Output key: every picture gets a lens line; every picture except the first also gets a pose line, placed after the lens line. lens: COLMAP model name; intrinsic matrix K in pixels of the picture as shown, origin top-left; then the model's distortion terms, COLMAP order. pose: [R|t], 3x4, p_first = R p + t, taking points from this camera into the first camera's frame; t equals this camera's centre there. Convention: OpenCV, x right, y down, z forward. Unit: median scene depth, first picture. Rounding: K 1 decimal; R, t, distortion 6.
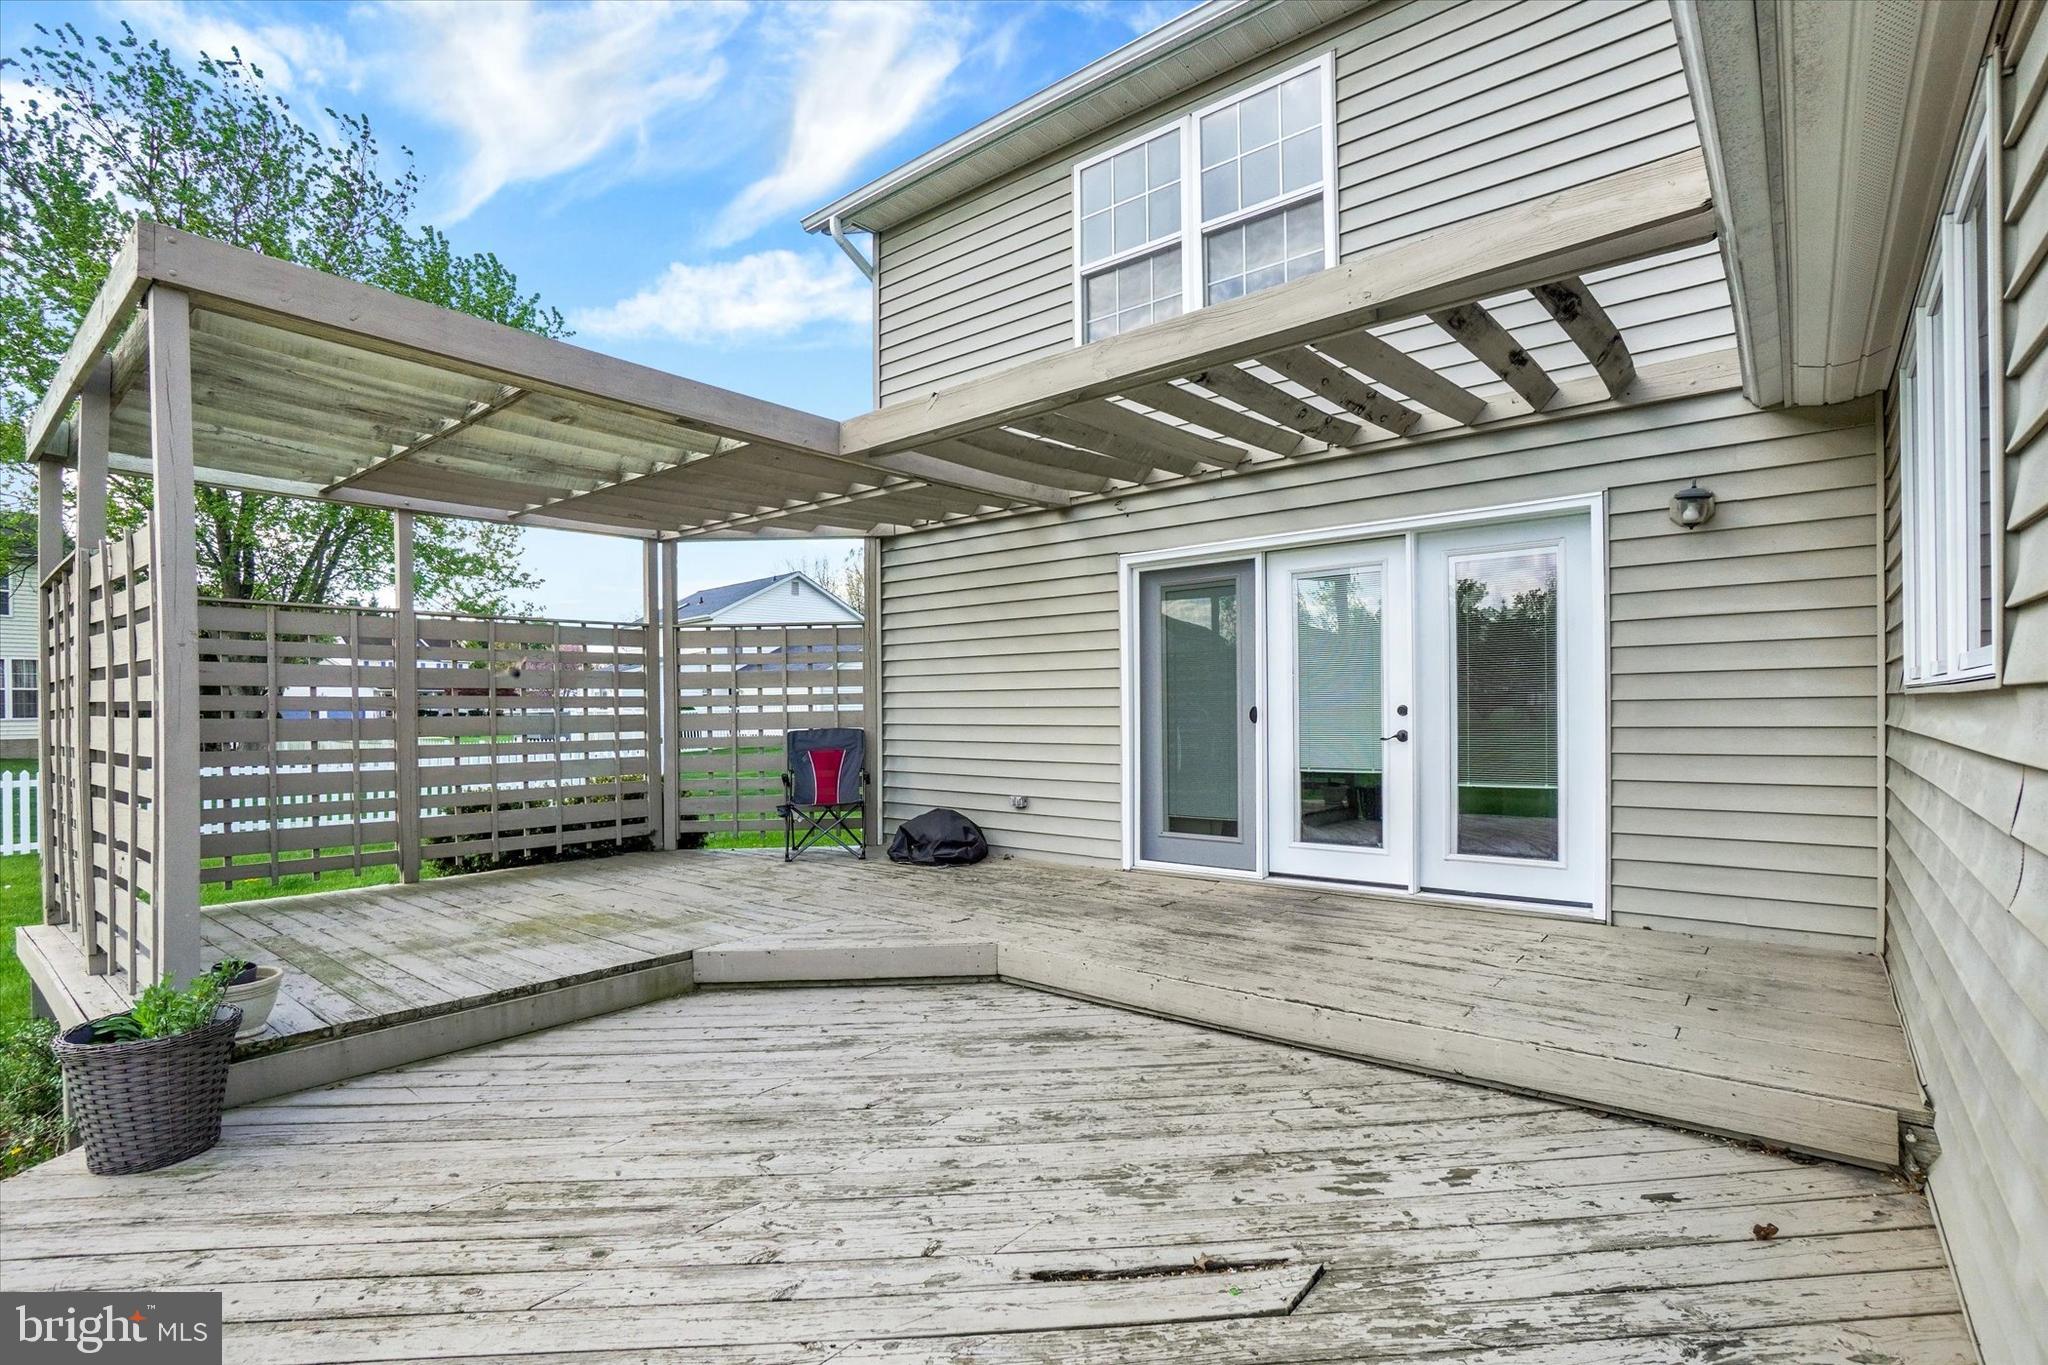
lens RADIAL K [[919.0, 0, 1016.5], [0, 919.0, 683.4], [0, 0, 1]] dist [-0.054235, 0.019640]
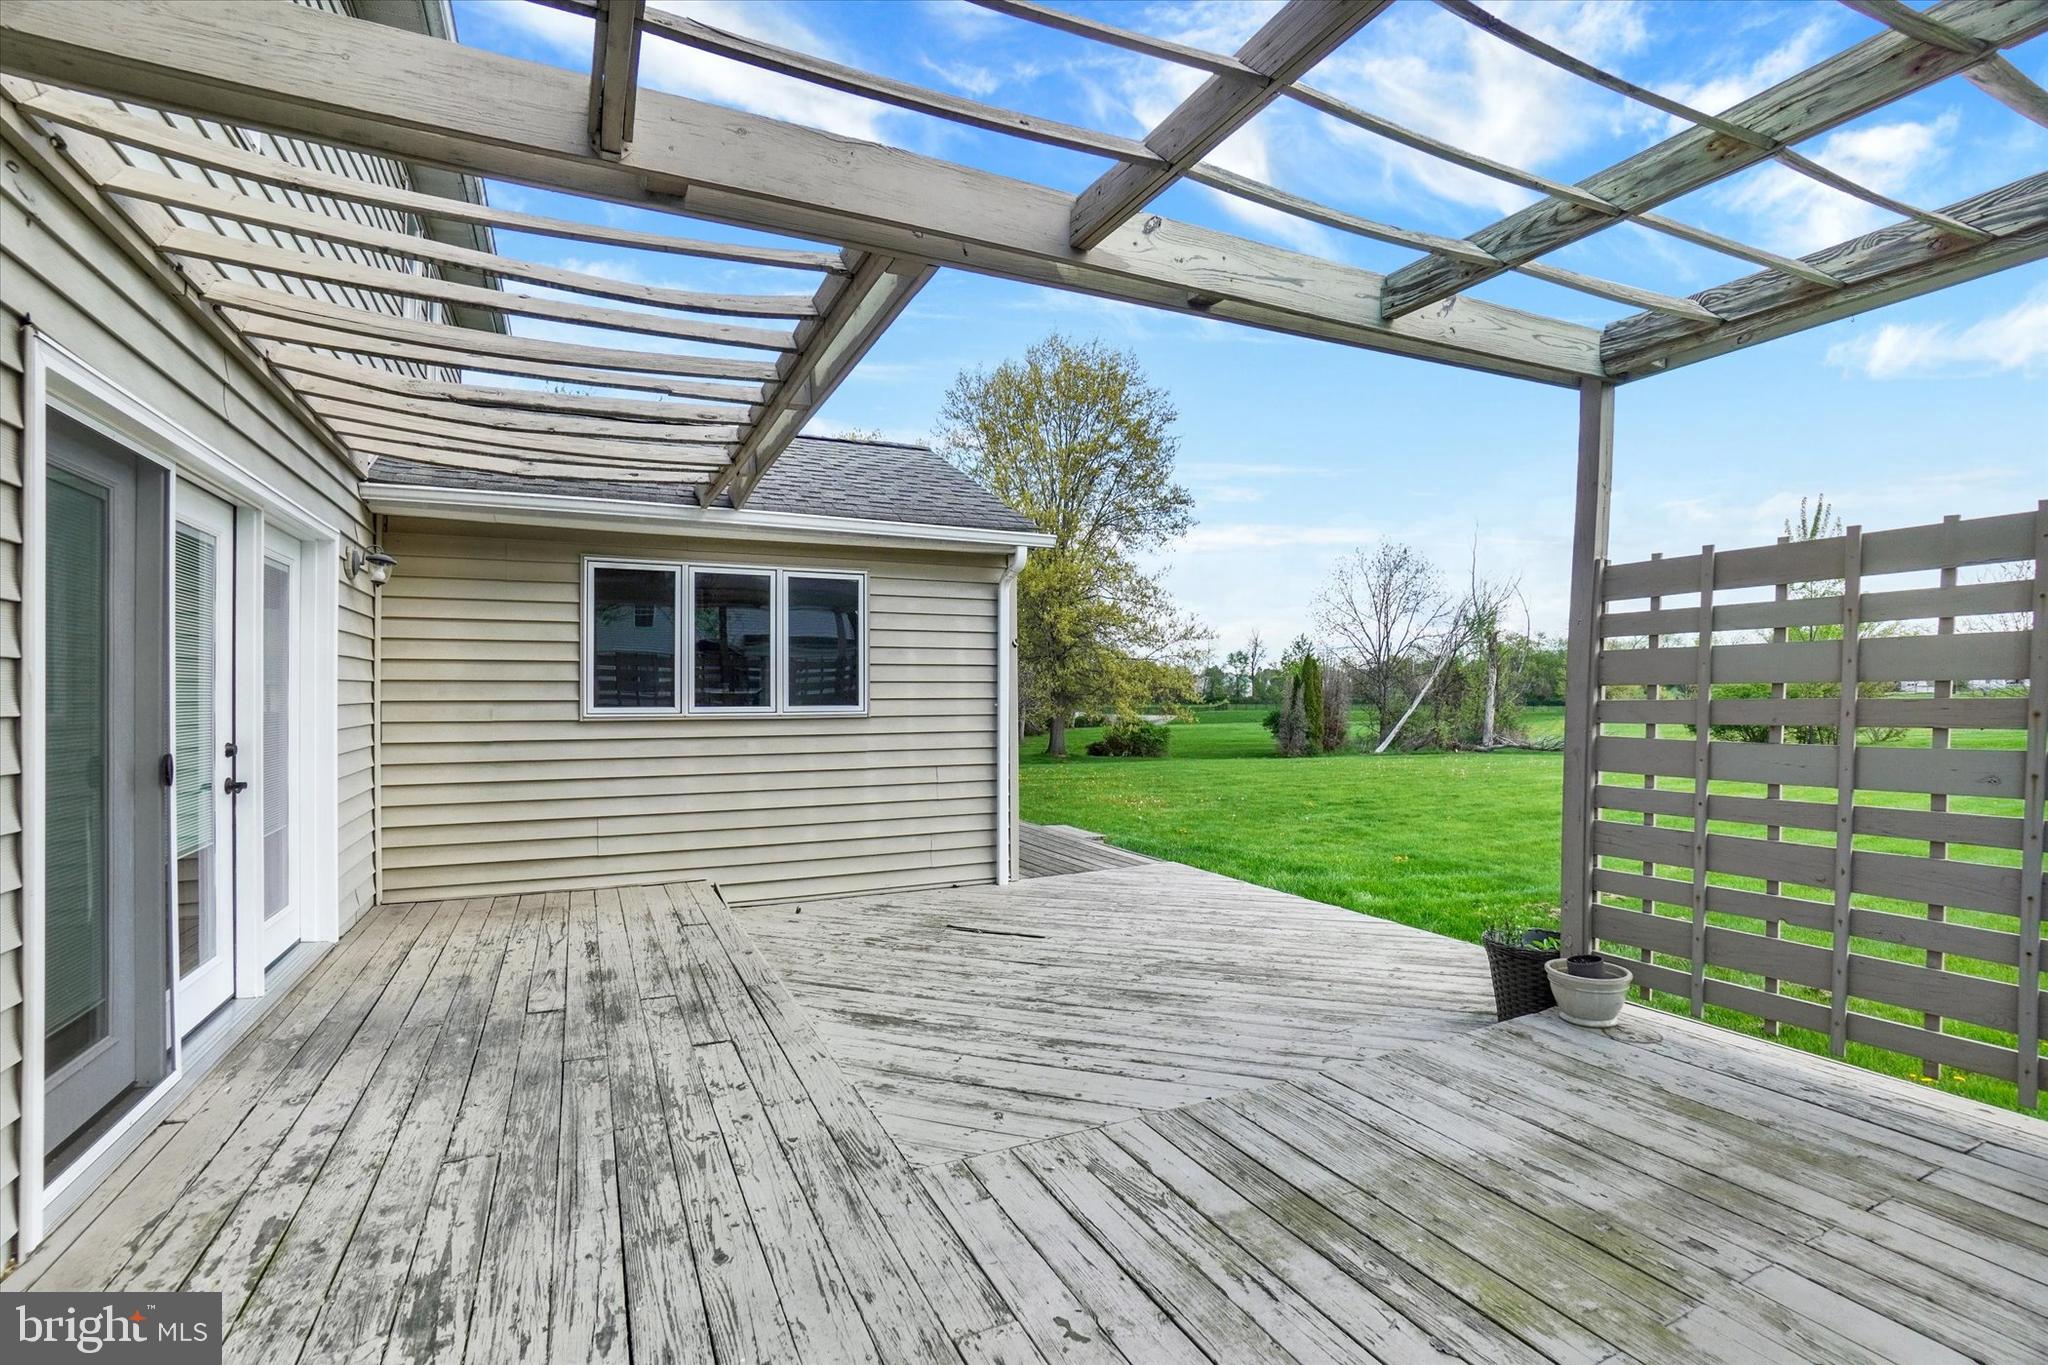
lens RADIAL K [[919.0, 0, 1016.5], [0, 919.0, 683.4], [0, 0, 1]] dist [-0.054235, 0.019640]
pose [[-0.902621, 0.019414, 0.429998, -0.710283], [0.002079, 0.999167, -0.040748, 0.015271], [-0.430431, -0.035886, -0.901910, 2.295036]]
